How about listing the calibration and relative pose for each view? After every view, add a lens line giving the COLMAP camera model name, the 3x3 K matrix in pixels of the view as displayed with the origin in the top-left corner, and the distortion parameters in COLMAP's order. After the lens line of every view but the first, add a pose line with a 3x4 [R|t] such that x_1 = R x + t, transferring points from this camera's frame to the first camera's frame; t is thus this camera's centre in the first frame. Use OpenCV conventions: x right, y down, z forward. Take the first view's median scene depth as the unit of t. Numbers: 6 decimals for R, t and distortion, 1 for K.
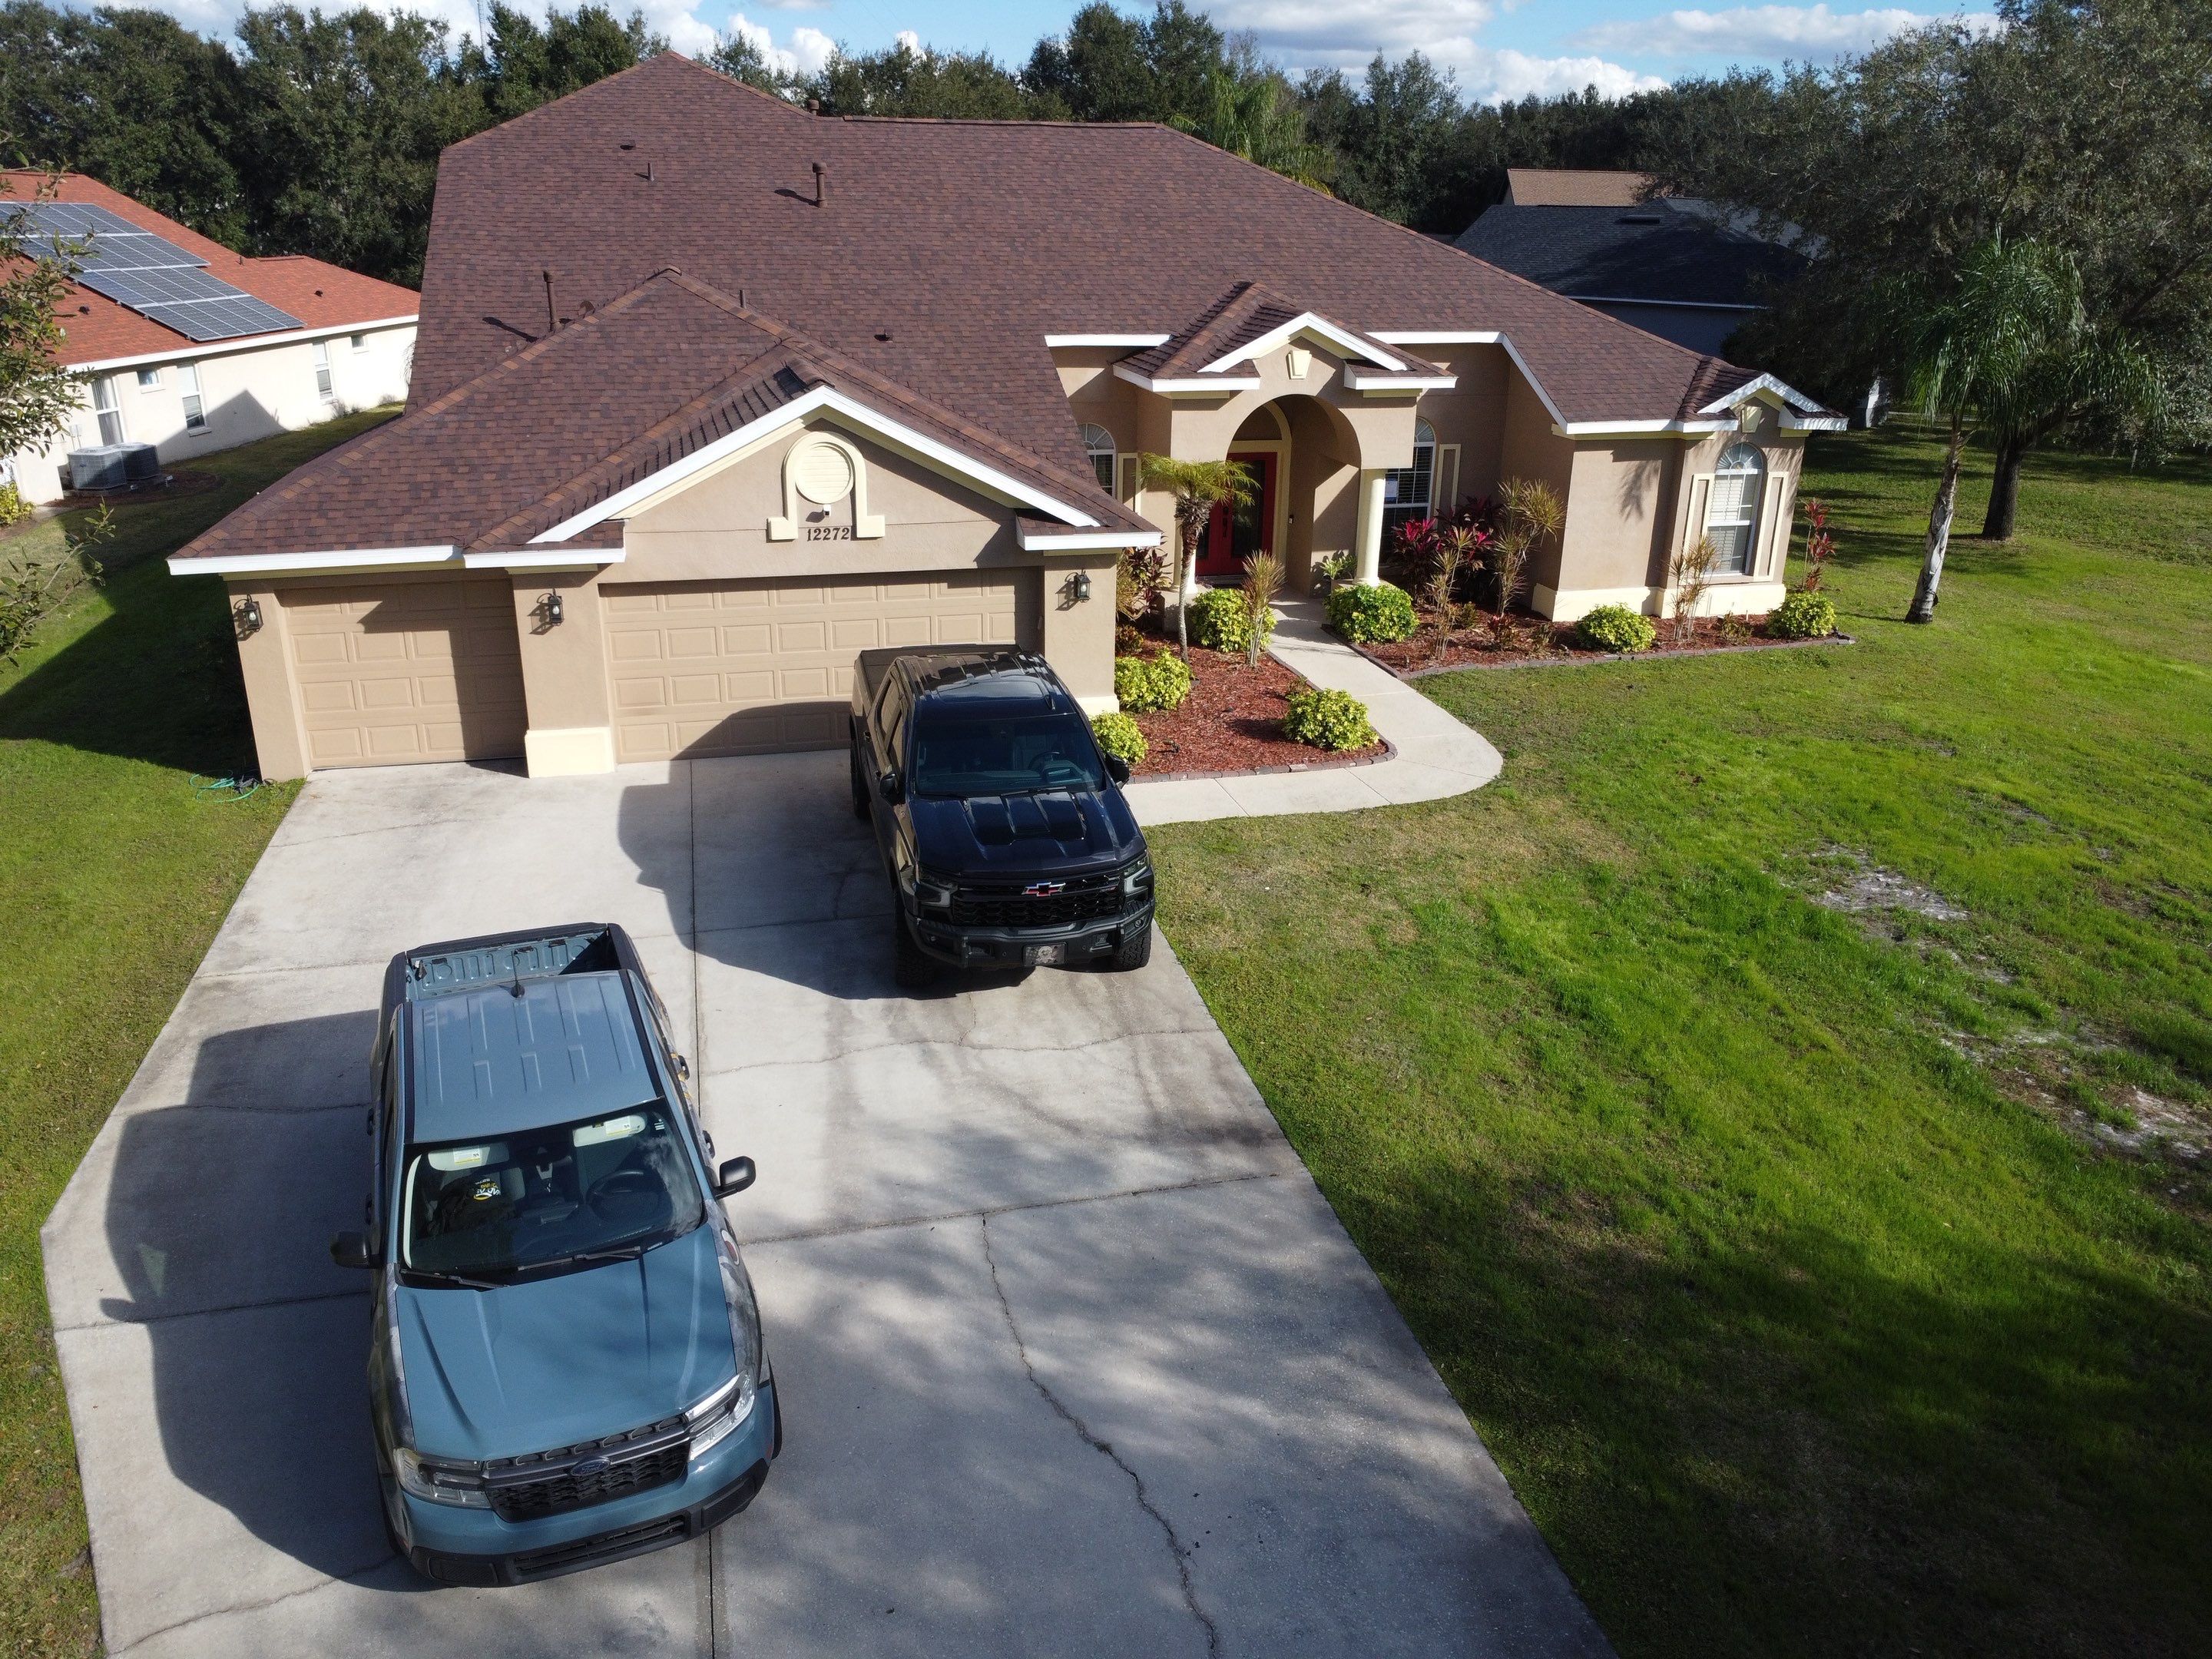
lens RADIAL K [[1603.9, 0, 1089.8], [0, 1603.9, 828.3], [0, 0, 1]] dist [-0.030039, -0.003317]
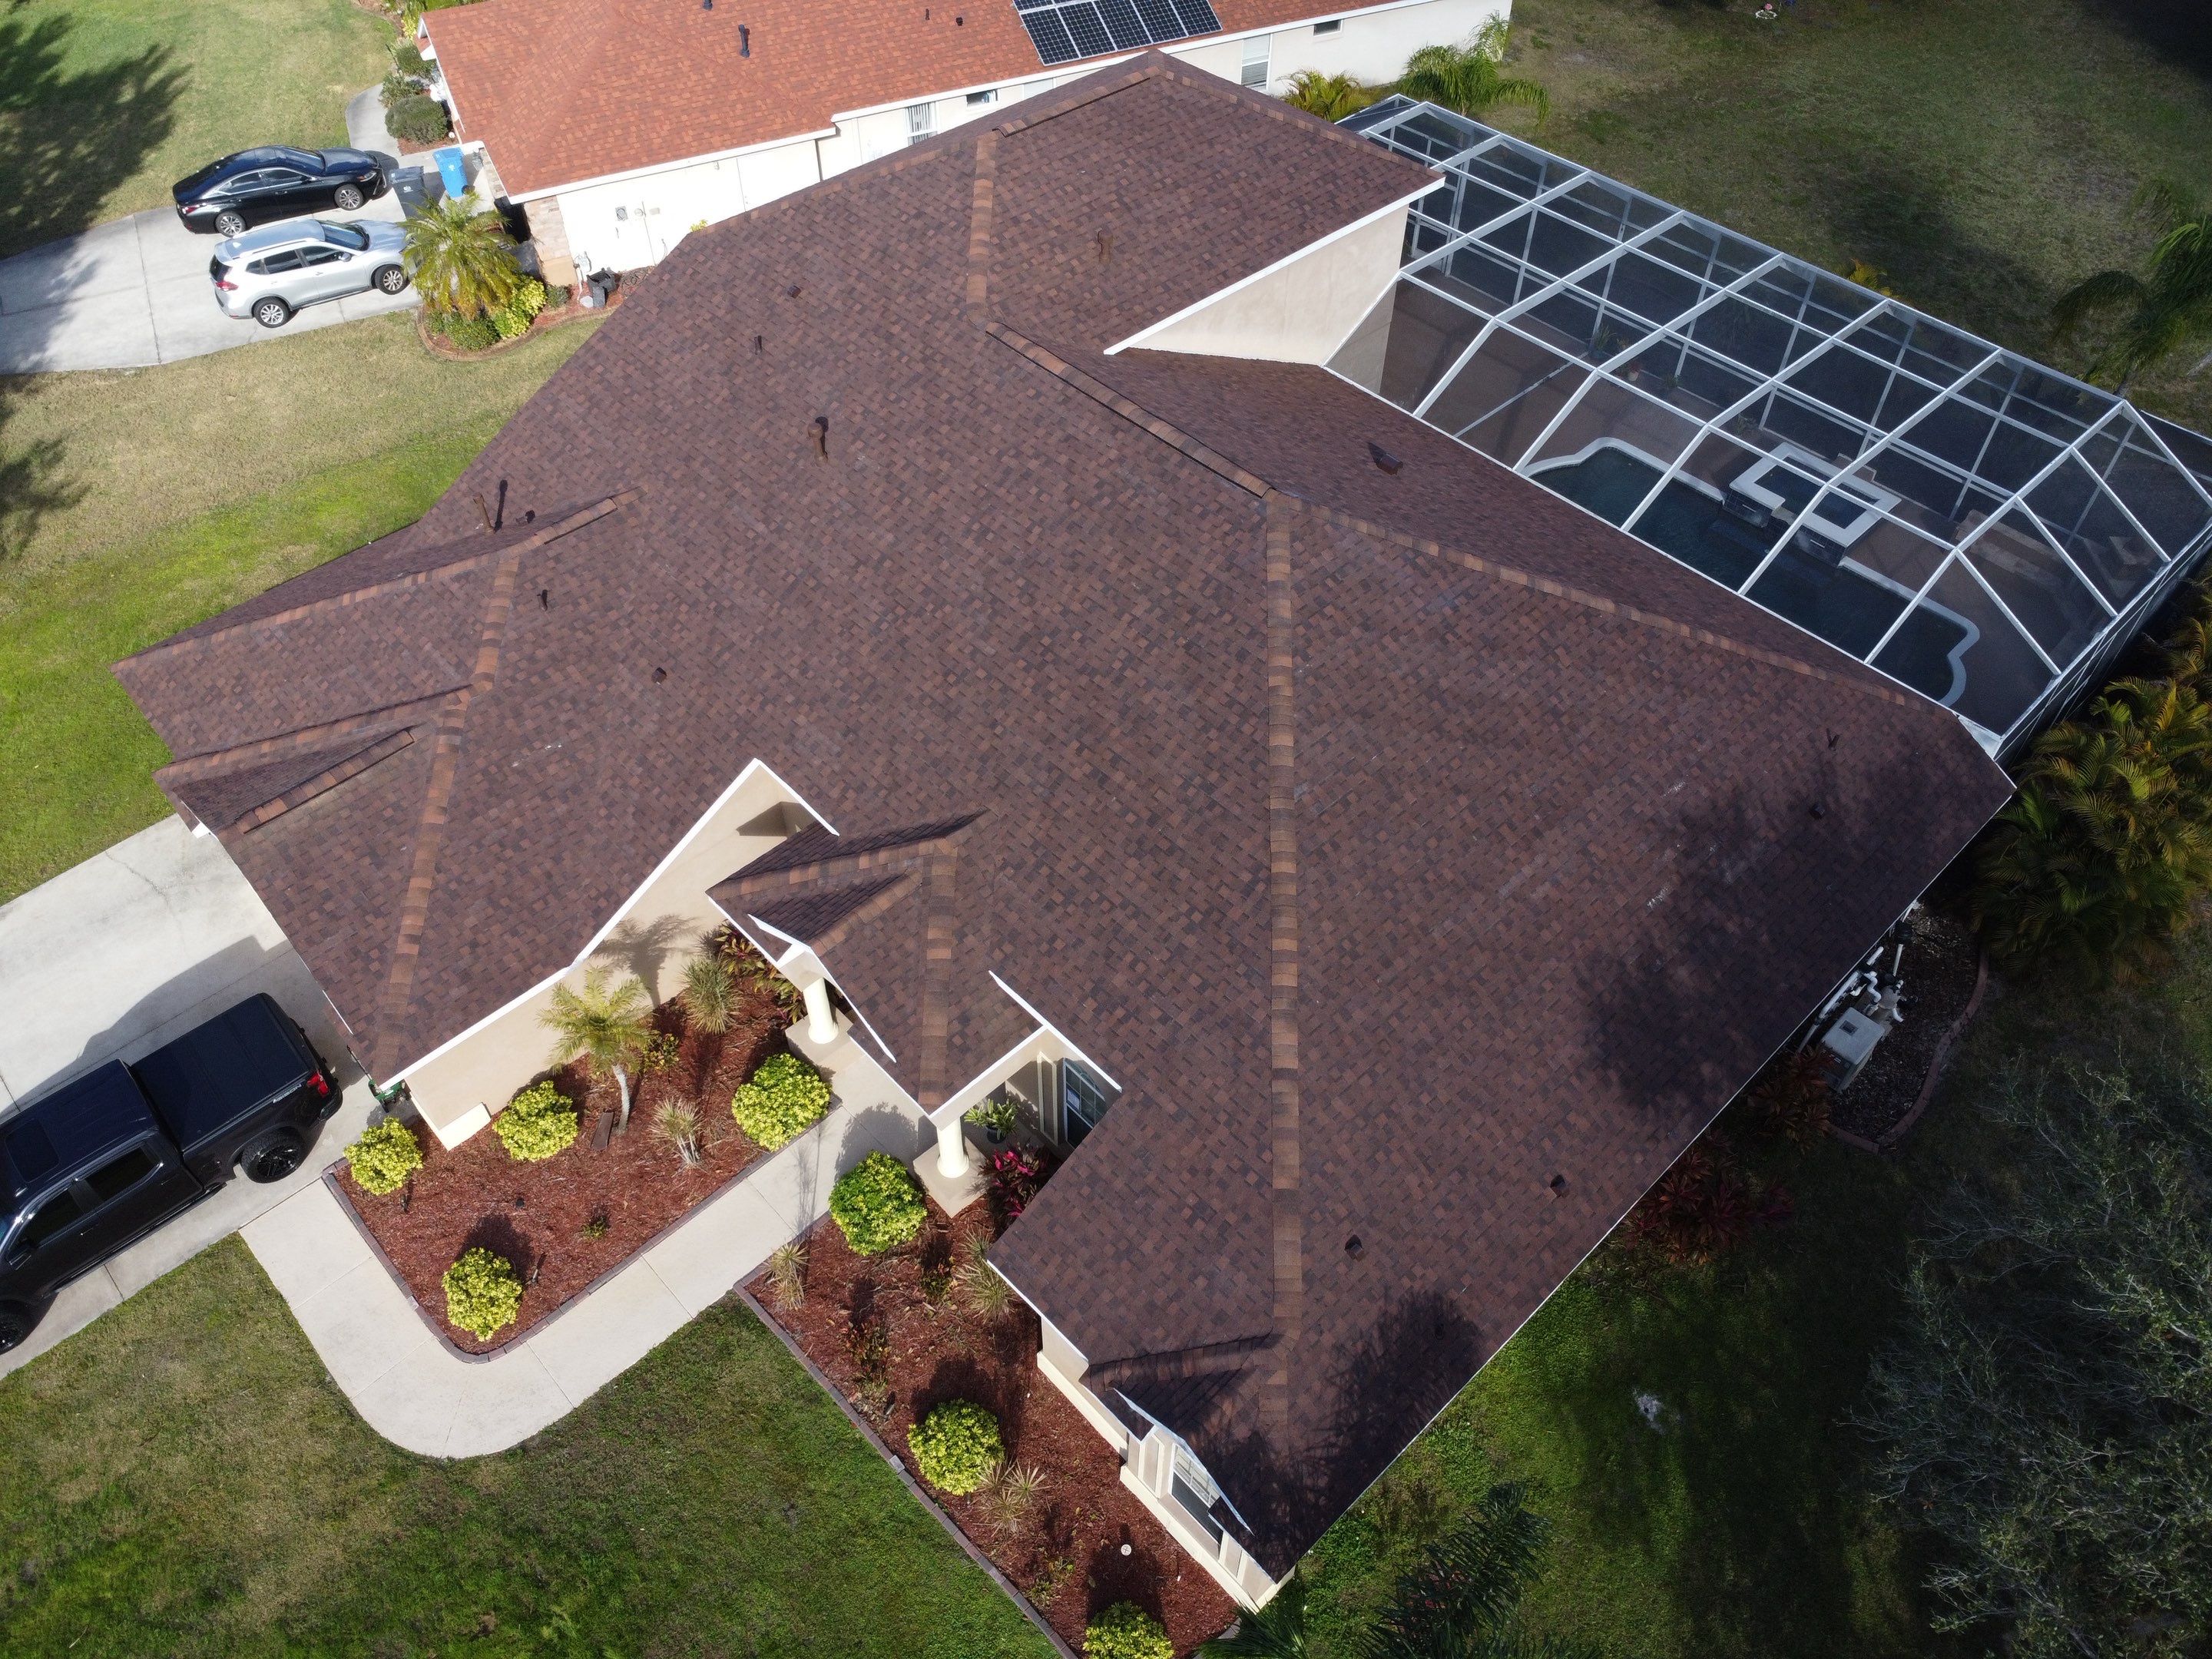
lens RADIAL K [[1603.9, 0, 1094.7], [0, 1603.9, 819.8], [0, 0, 1]] dist [-0.030039, -0.003317]
pose [[0.485851, 0.644440, -0.590462, 0.644046], [-0.313609, 0.759102, 0.570450, -0.871794], [0.815842, -0.091980, 0.570913, 0.607924]]
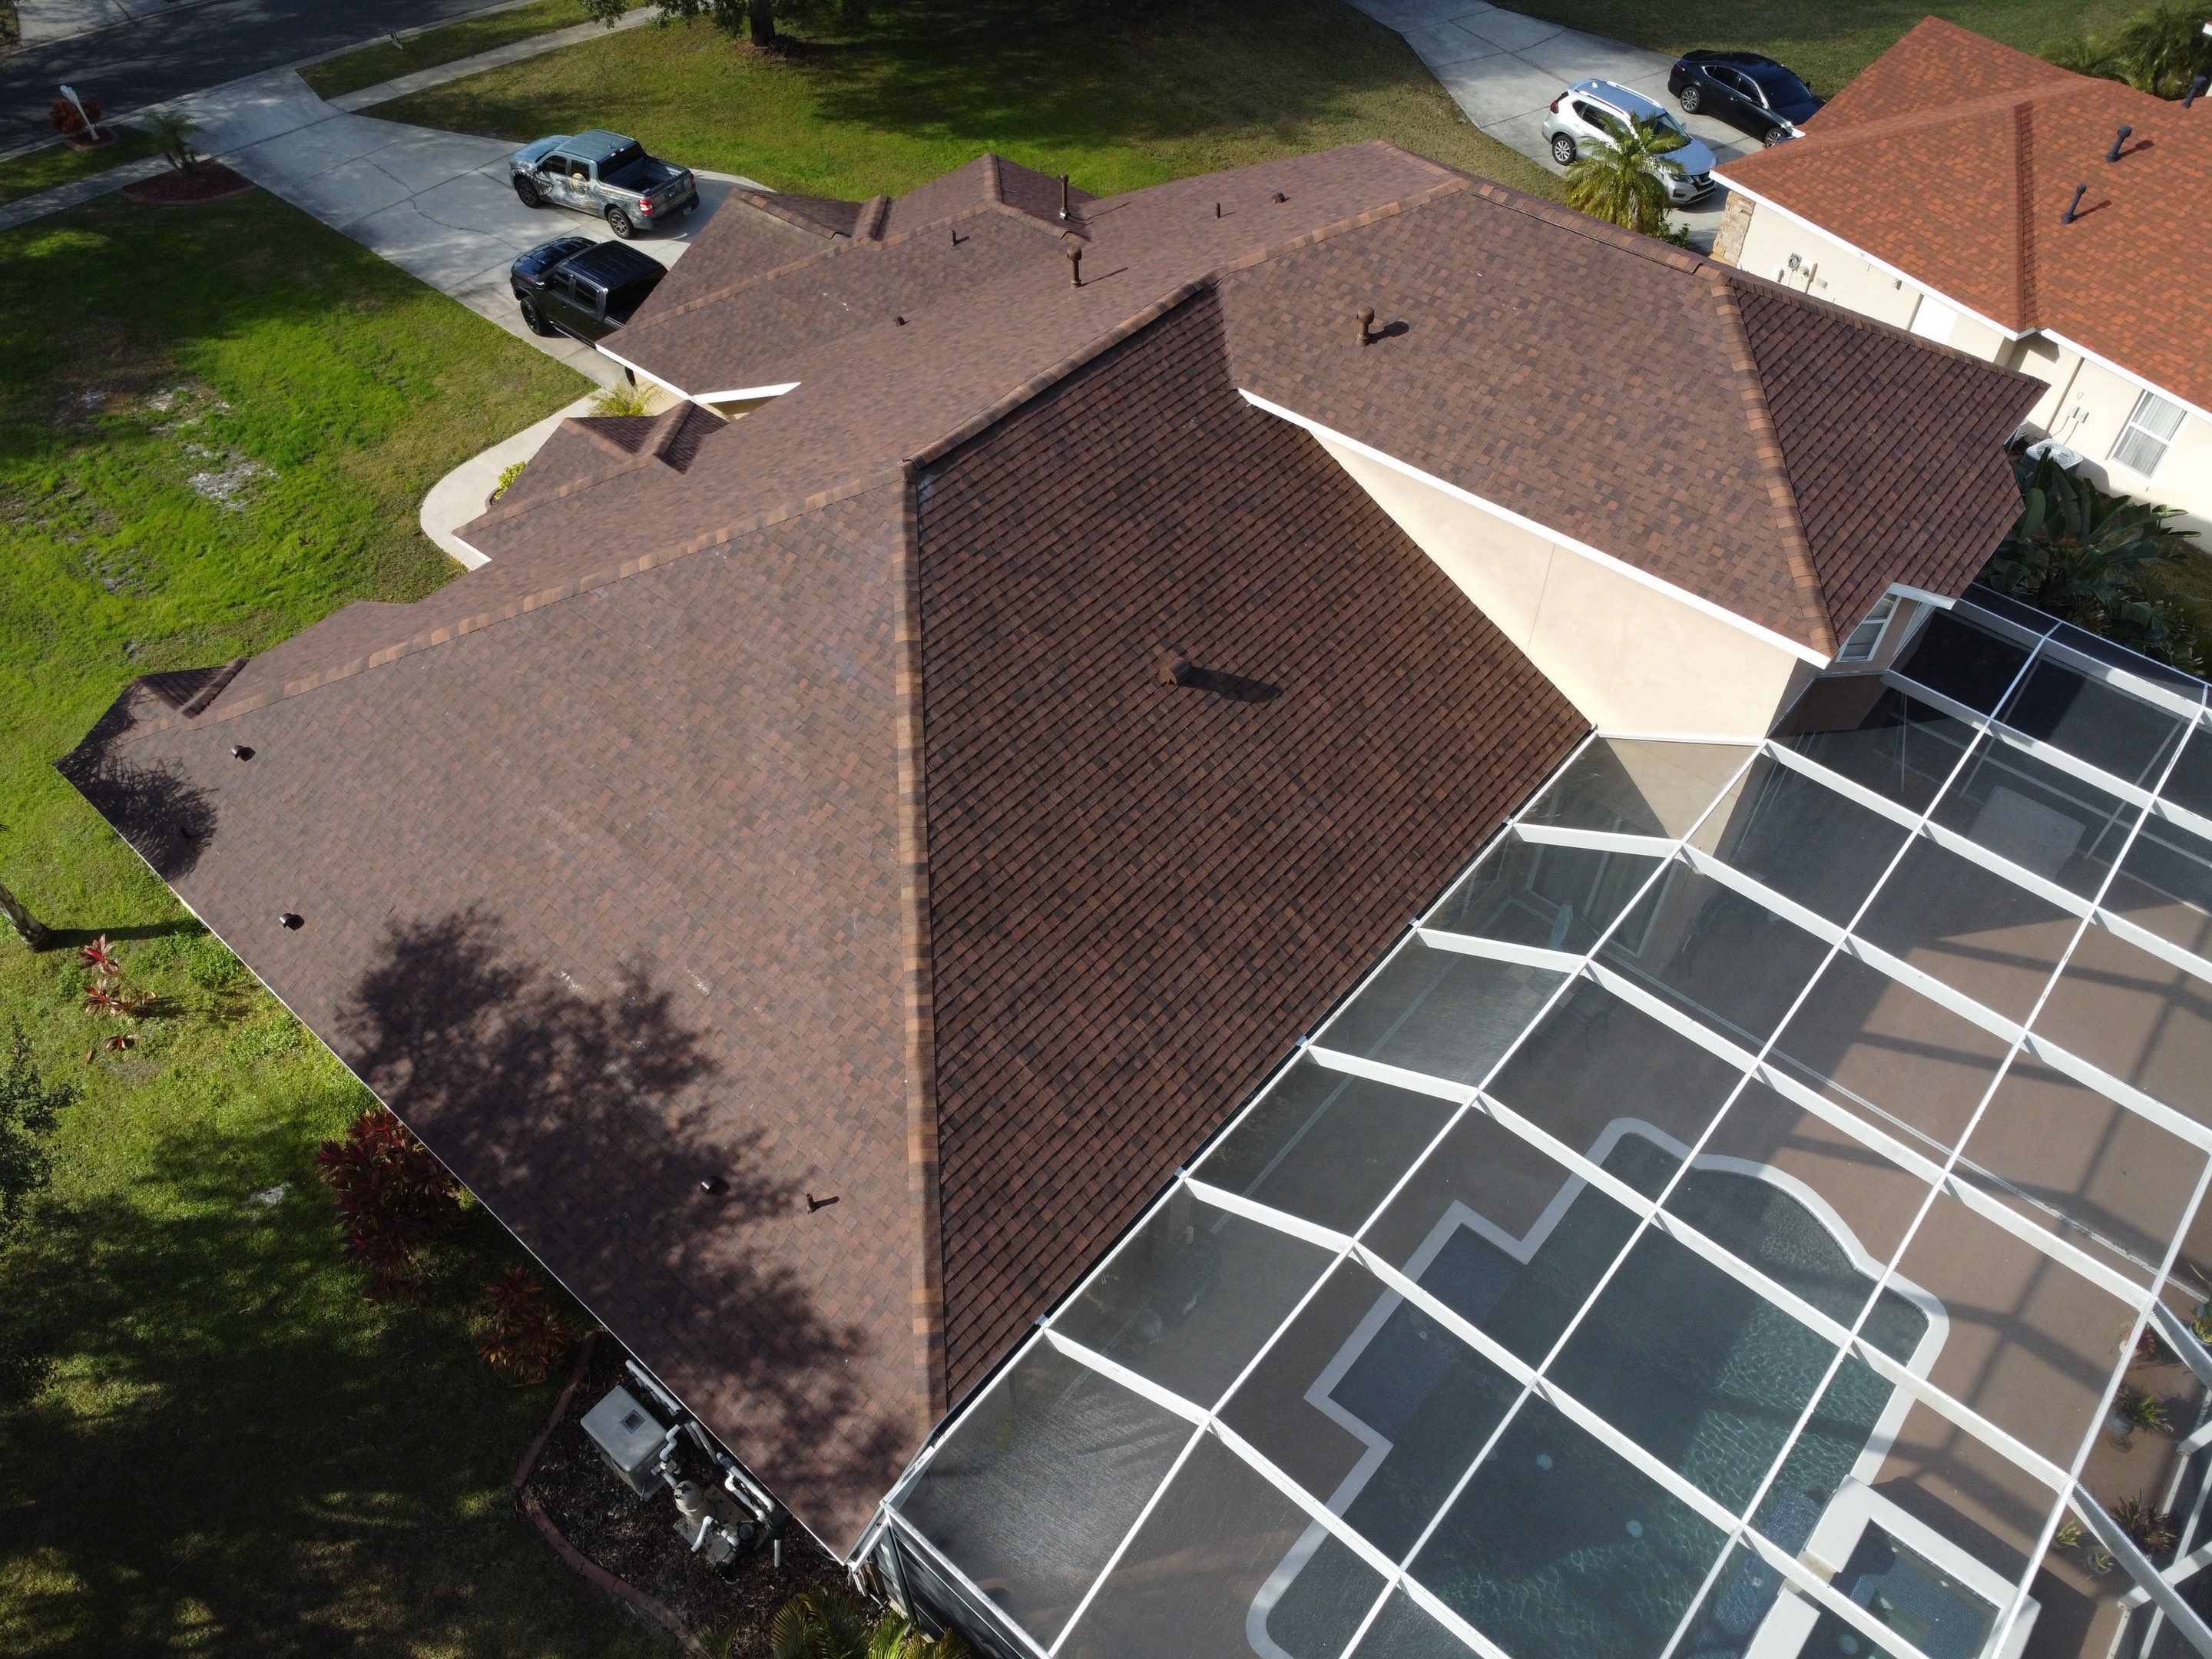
lens RADIAL K [[1603.9, 0, 1097.3], [0, 1603.9, 821.0], [0, 0, 1]] dist [-0.030039, -0.003317]
pose [[-0.816518, 0.423447, -0.392417, 0.369153], [-0.213184, 0.410531, 0.886576, -1.203825], [0.536517, 0.807562, -0.244934, 1.609710]]
